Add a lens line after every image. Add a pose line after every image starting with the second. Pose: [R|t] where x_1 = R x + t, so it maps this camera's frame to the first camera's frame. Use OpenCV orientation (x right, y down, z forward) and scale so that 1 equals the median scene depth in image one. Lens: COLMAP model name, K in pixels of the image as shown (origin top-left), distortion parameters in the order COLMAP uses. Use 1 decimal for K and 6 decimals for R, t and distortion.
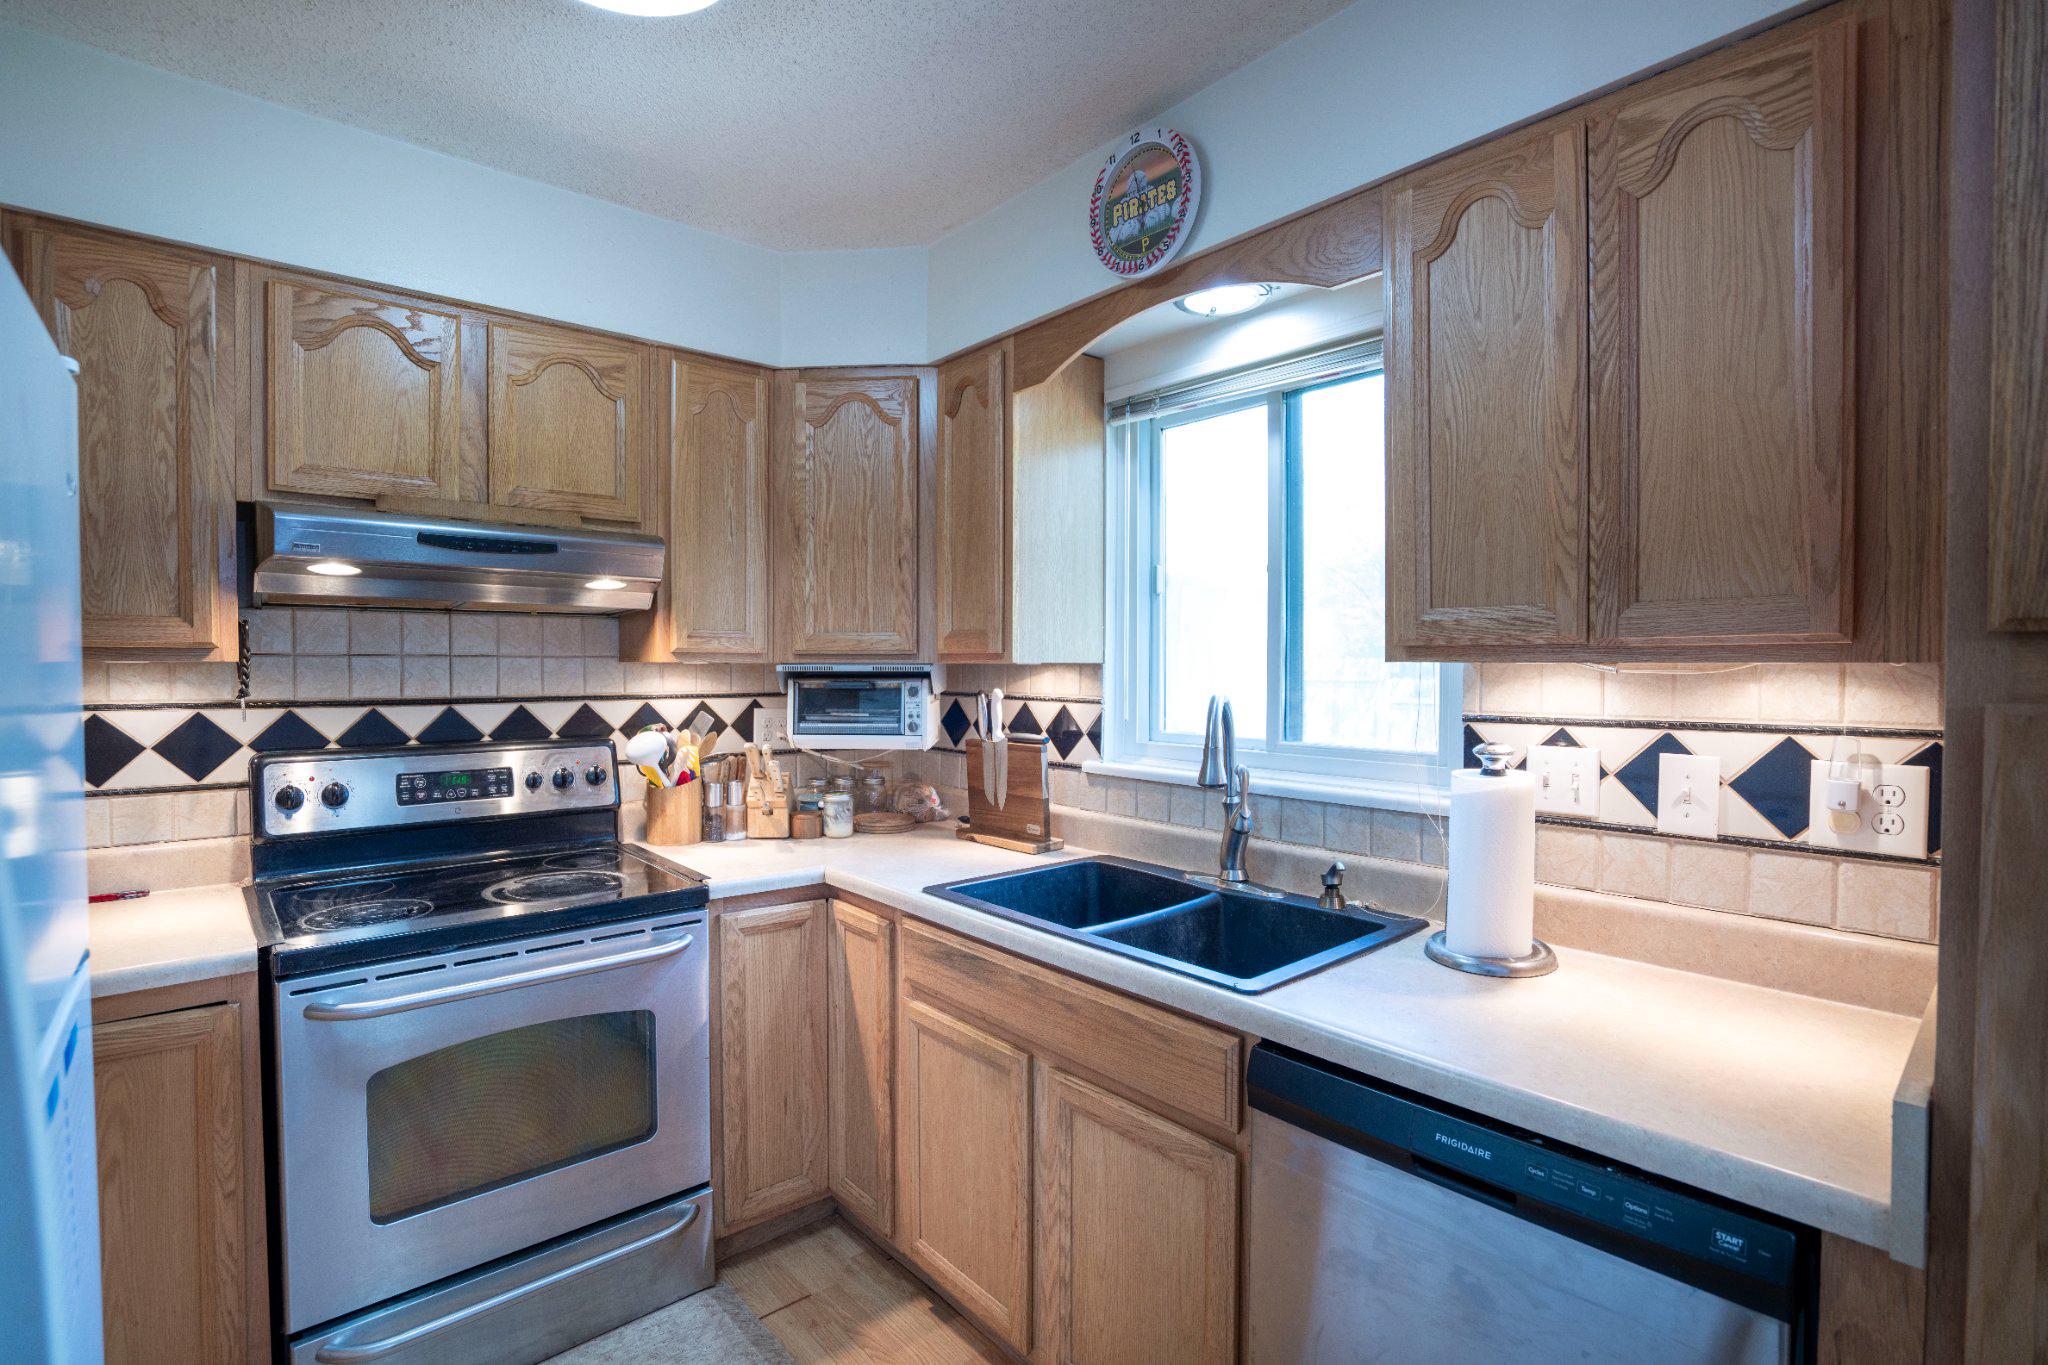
lens RADIAL K [[945.6, 0, 1019.9], [0, 945.6, 687.6], [0, 0, 1]] dist [-0.055392, 0.020562]
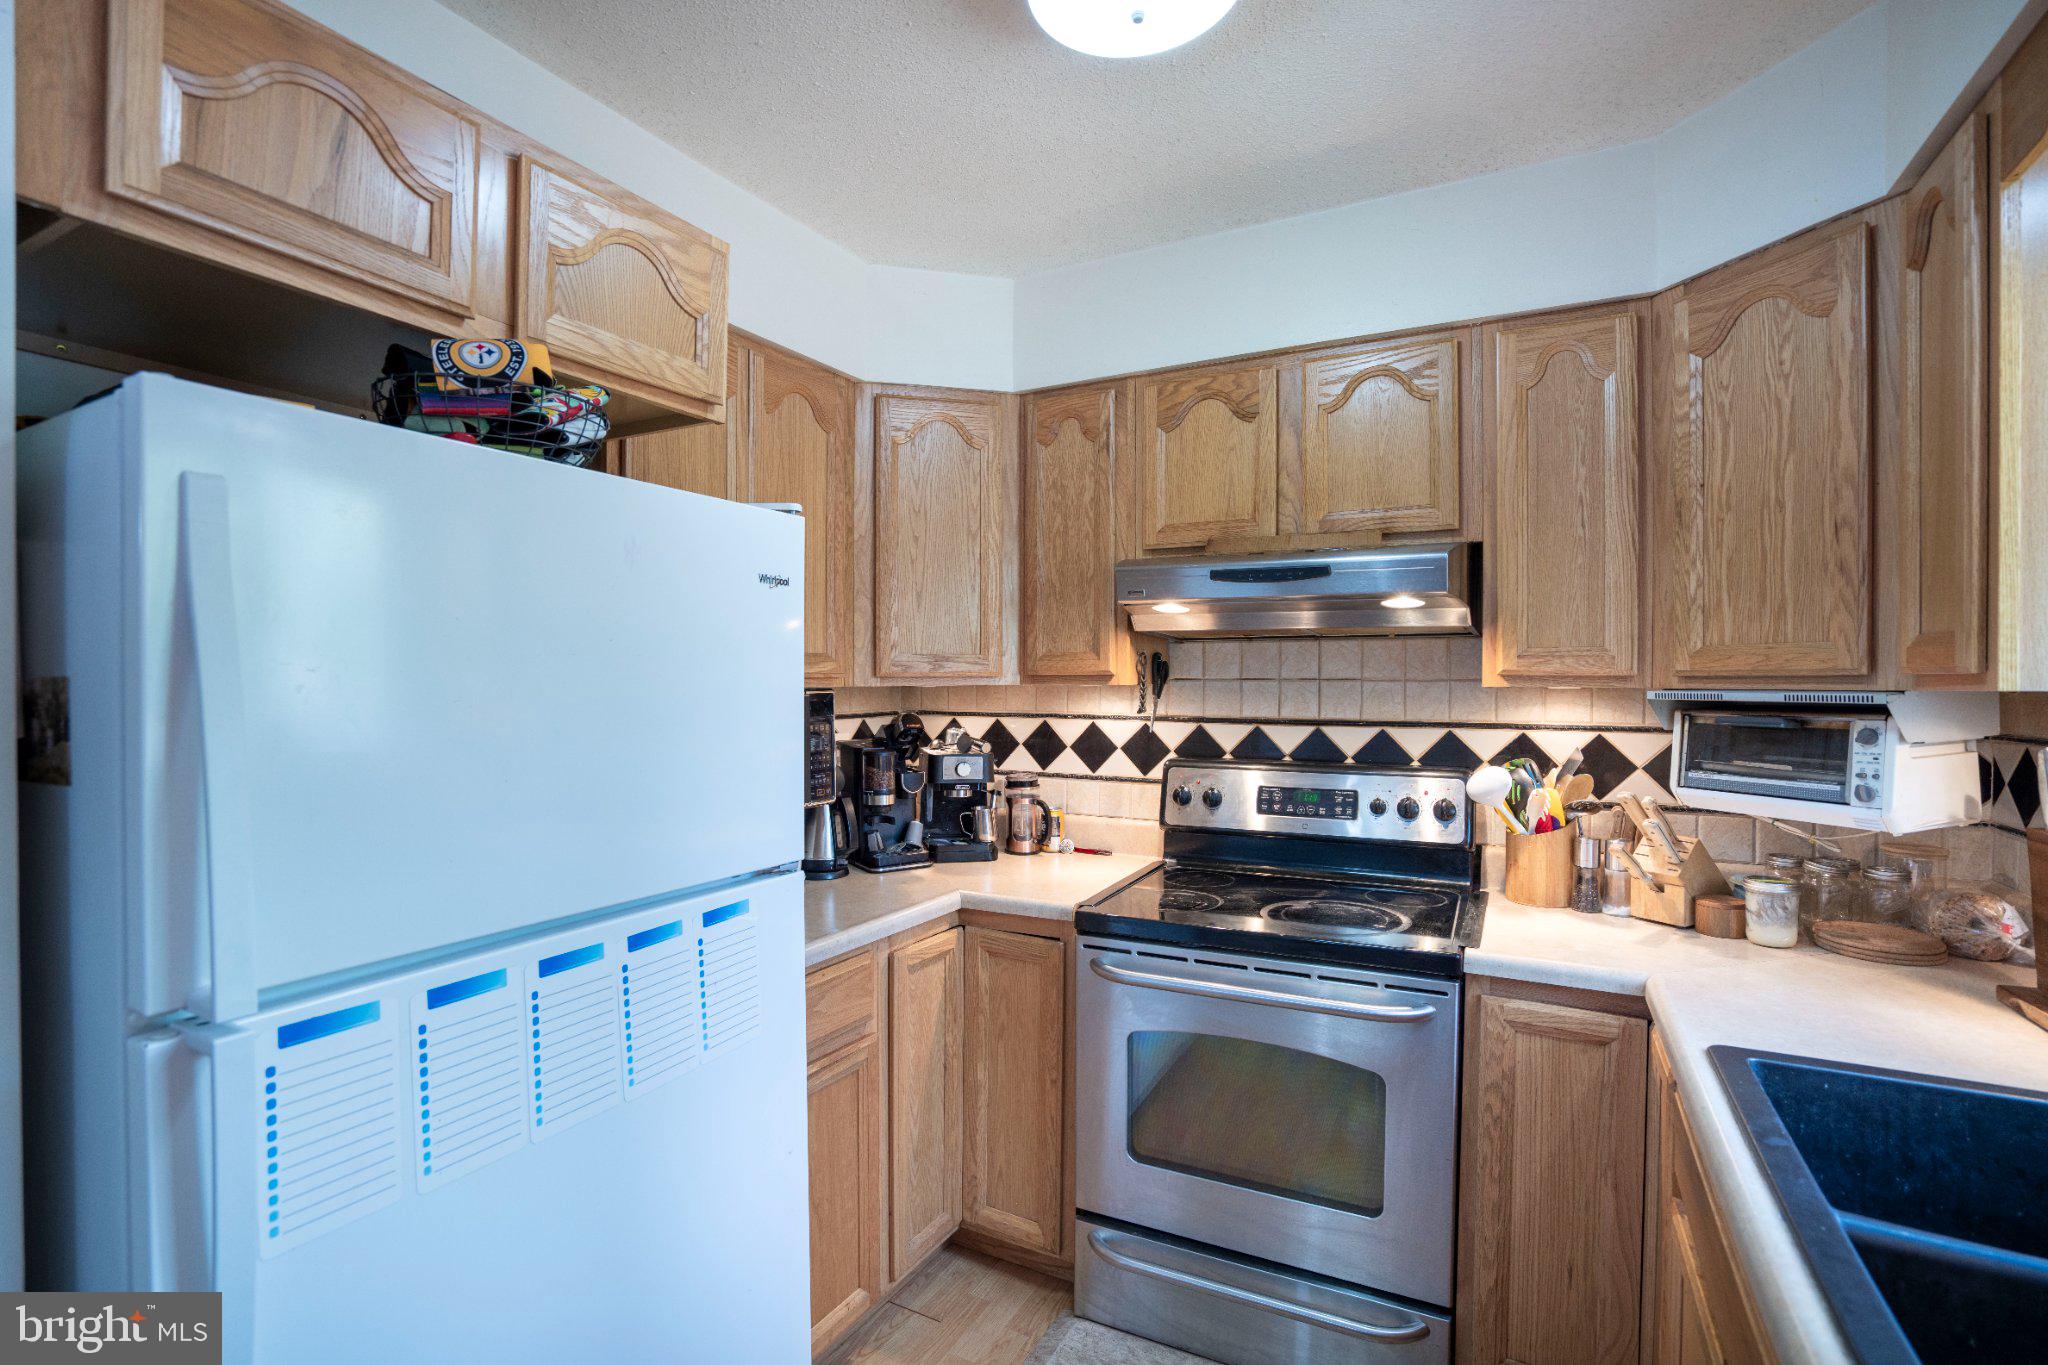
lens RADIAL K [[950.3, 0, 1019.2], [0, 950.3, 688.5], [0, 0, 1]] dist [-0.062959, 0.027589]
pose [[0.356354, 0.005441, -0.934335, 0.286524], [-0.024928, 0.999682, -0.003686, -0.012418], [0.934018, 0.024604, 0.356377, 0.313121]]
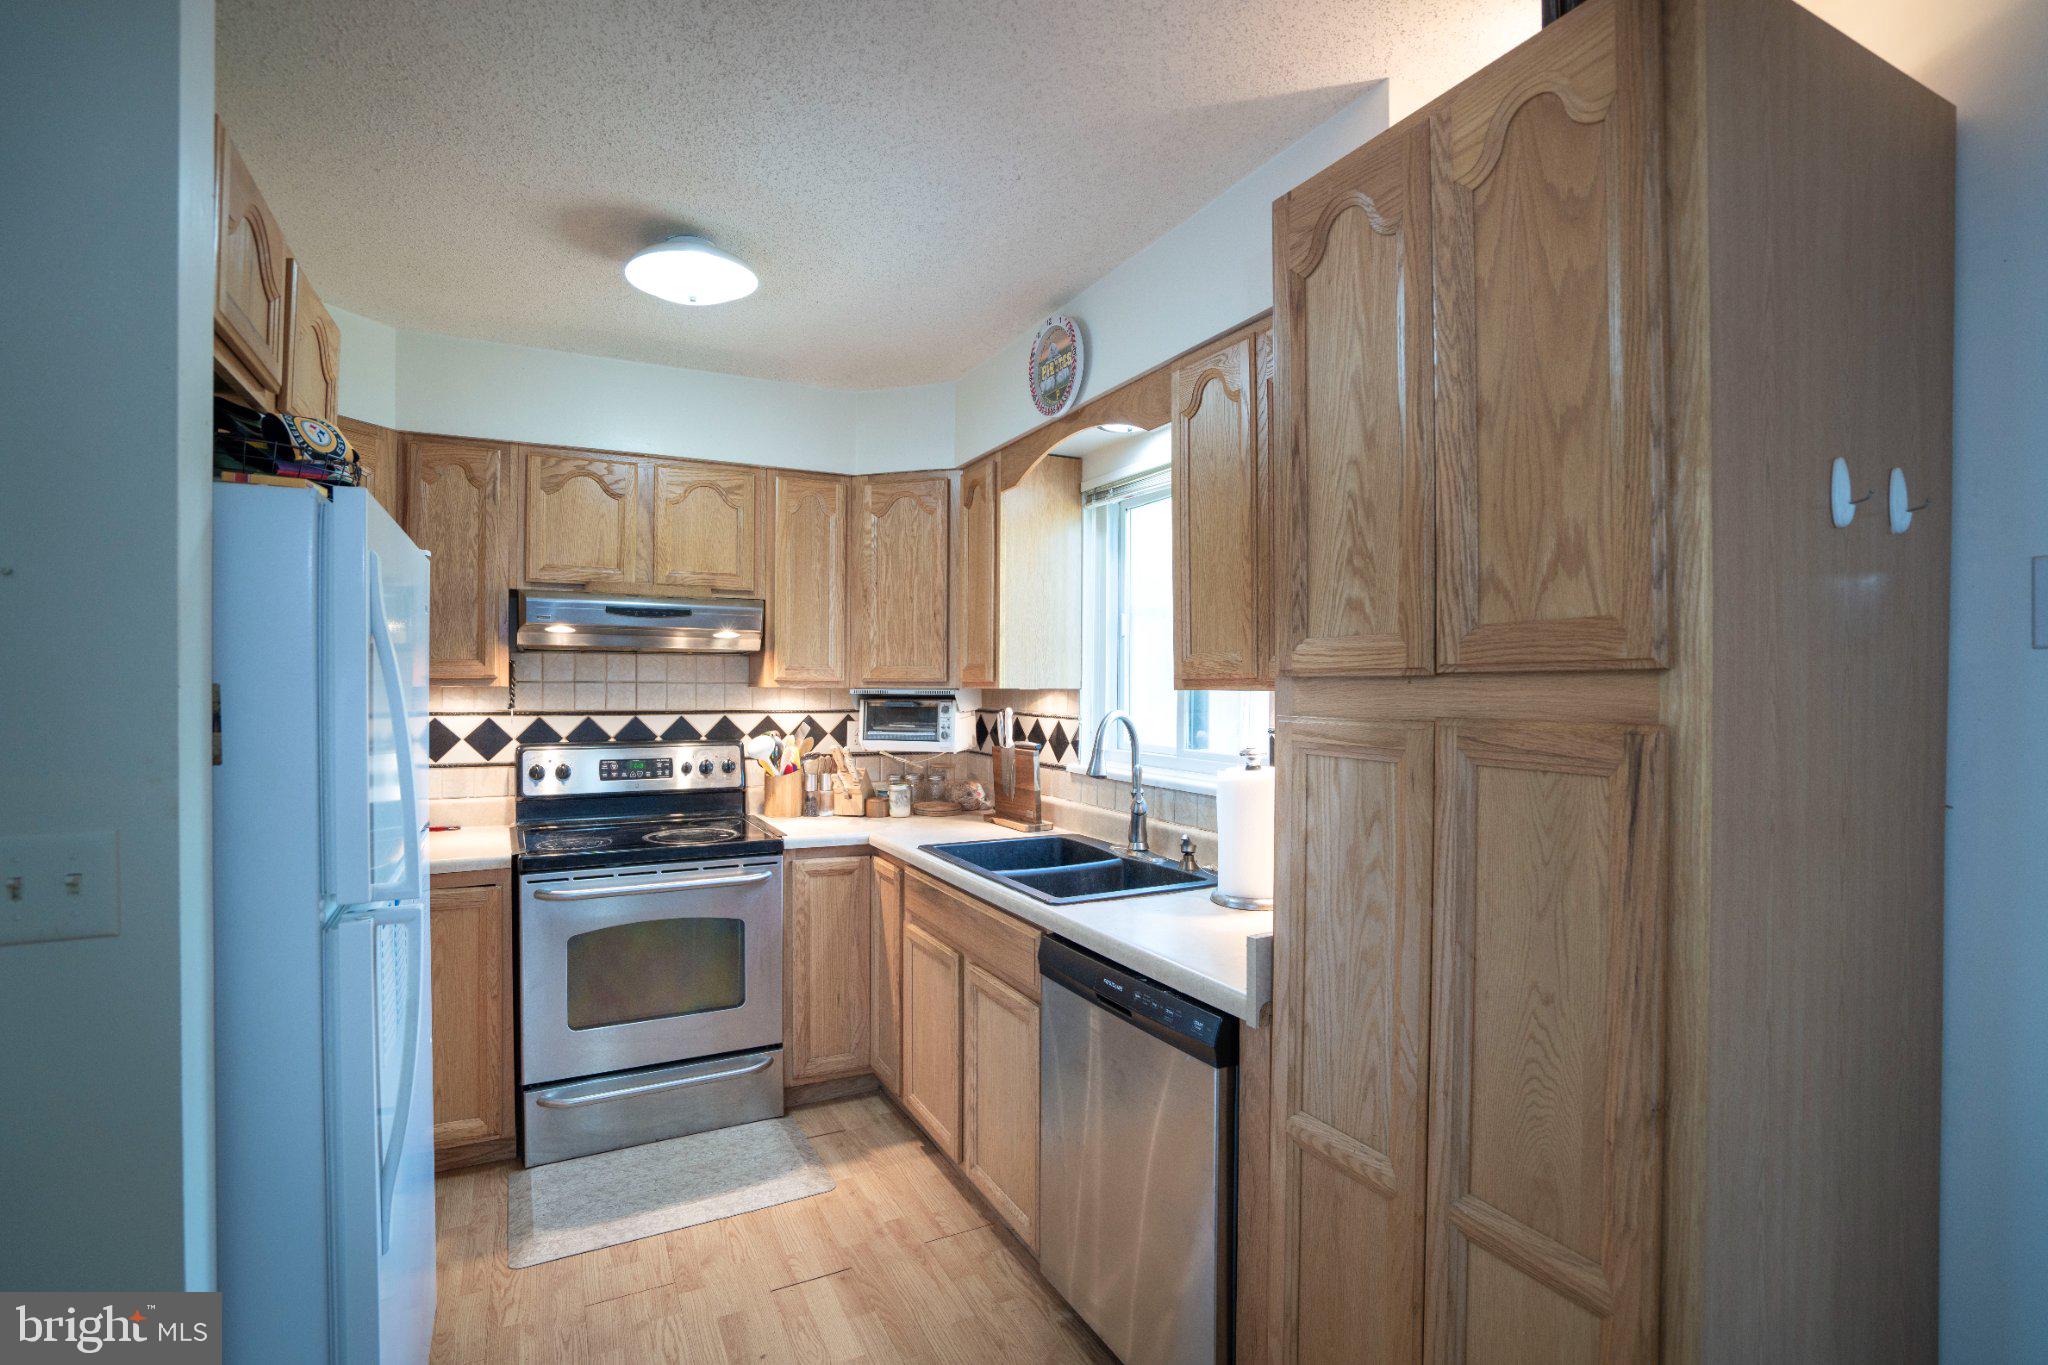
lens RADIAL K [[950.3, 0, 1019.2], [0, 950.3, 688.5], [0, 0, 1]] dist [-0.062959, 0.027589]
pose [[0.972858, 0.002968, -0.231382, 0.350922], [-0.008037, 0.999748, -0.020970, 0.002579], [0.231262, 0.022260, 0.972637, -0.343008]]
